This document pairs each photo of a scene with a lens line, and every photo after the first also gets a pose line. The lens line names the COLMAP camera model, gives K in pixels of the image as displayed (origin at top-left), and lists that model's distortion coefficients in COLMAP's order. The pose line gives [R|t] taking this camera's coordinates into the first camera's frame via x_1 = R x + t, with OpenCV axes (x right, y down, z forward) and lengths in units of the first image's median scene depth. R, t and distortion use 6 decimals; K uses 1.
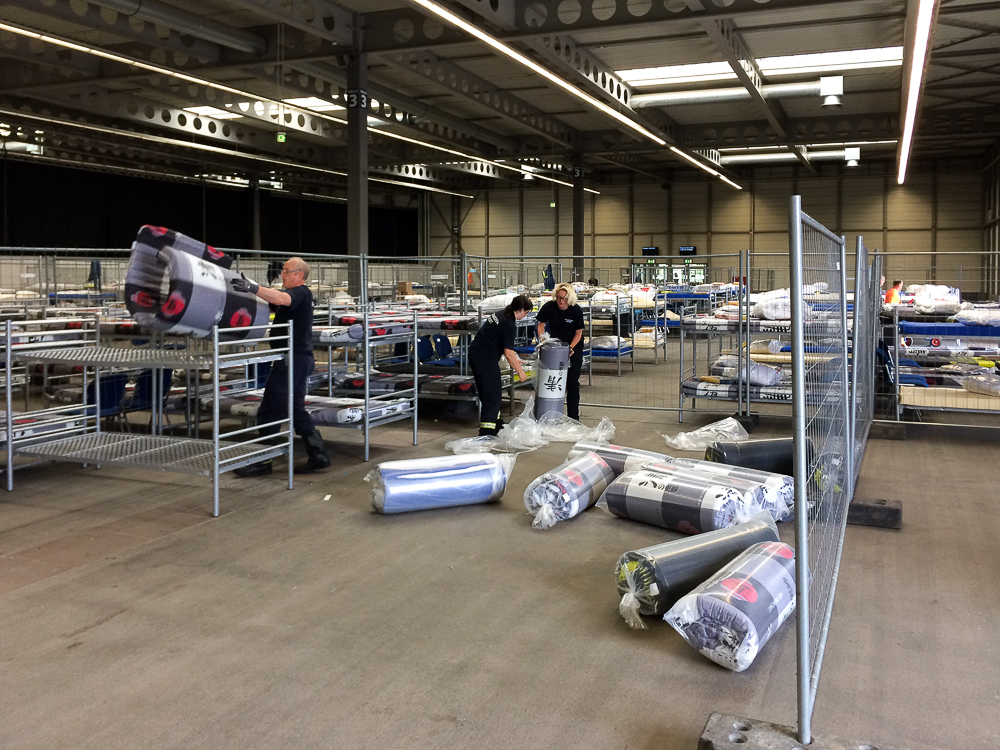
lens RADIAL K [[985.9, 0, 500.0], [0, 985.9, 375.0], [0, 0, 1]] dist [0.001978, -0.011484]
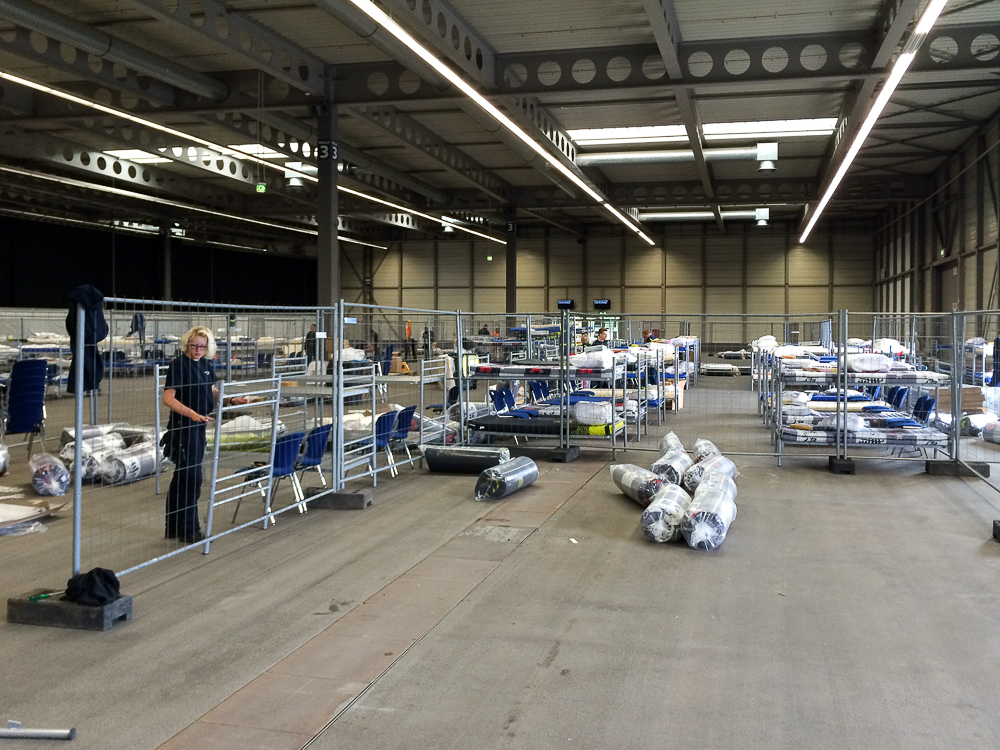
lens RADIAL K [[1008.8, 0, 500.5], [0, 1008.8, 418.3], [0, 0, 1]] dist [-0.008236, 0.010587]
pose [[0.984650, -0.013252, 0.174036, -0.119954], [0.014831, 0.999860, -0.007774, -0.000422], [-0.173909, 0.010236, 0.984709, -0.017585]]
